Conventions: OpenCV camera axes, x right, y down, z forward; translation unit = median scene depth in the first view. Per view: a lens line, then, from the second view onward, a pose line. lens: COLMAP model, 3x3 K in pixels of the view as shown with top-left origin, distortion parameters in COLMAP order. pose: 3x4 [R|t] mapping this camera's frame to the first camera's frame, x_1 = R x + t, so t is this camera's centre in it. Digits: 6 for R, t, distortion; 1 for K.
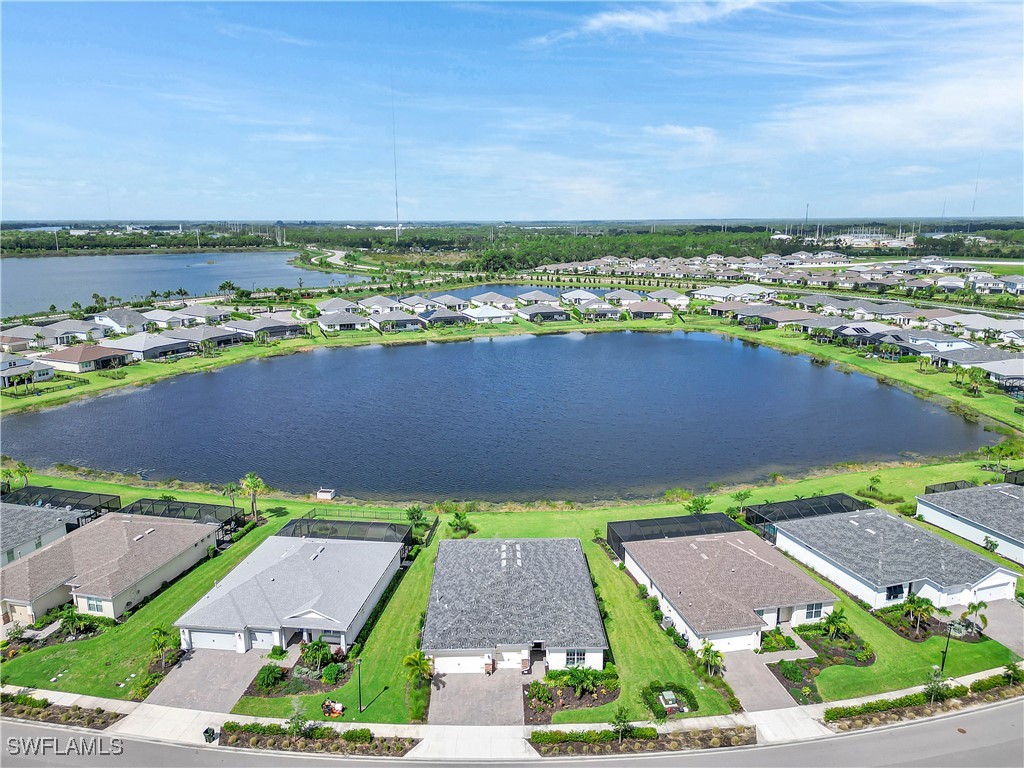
lens RADIAL K [[724.6, 0, 508.6], [0, 724.6, 383.1], [0, 0, 1]] dist [0.062593, -0.057085]
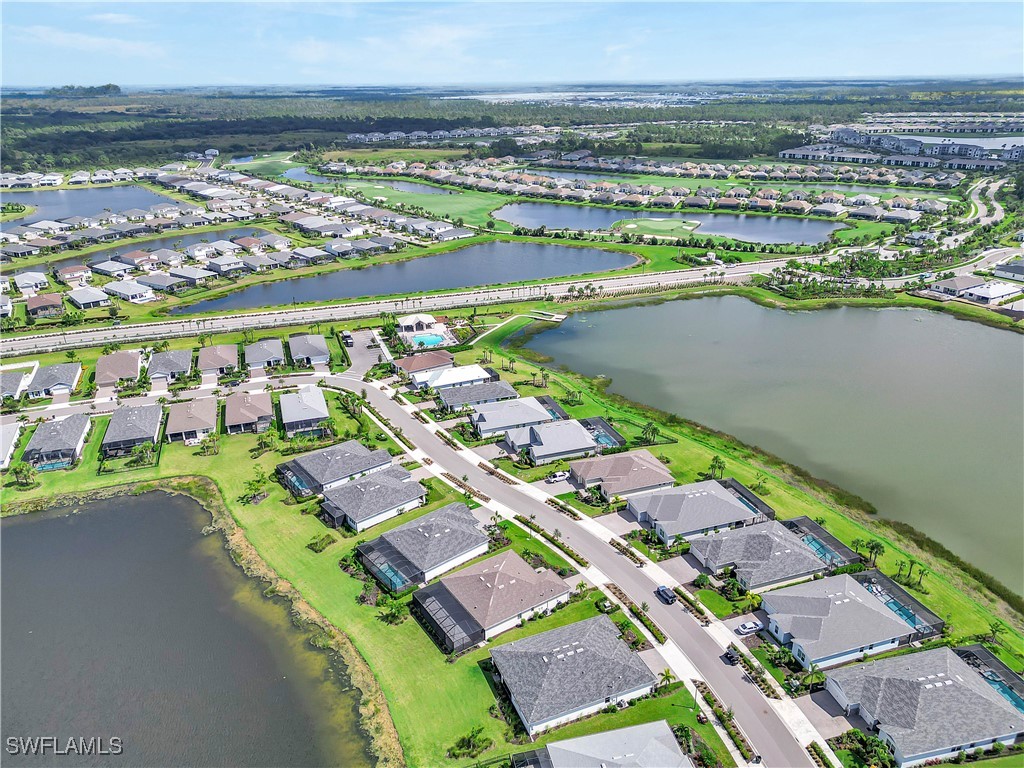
lens RADIAL K [[724.6, 0, 508.6], [0, 724.6, 383.1], [0, 0, 1]] dist [0.062593, -0.057085]
pose [[-0.360774, -0.353015, 0.863262, -1.227326], [0.217678, 0.868164, 0.445992, -1.098435], [-0.906895, 0.348816, -0.236368, 1.433422]]
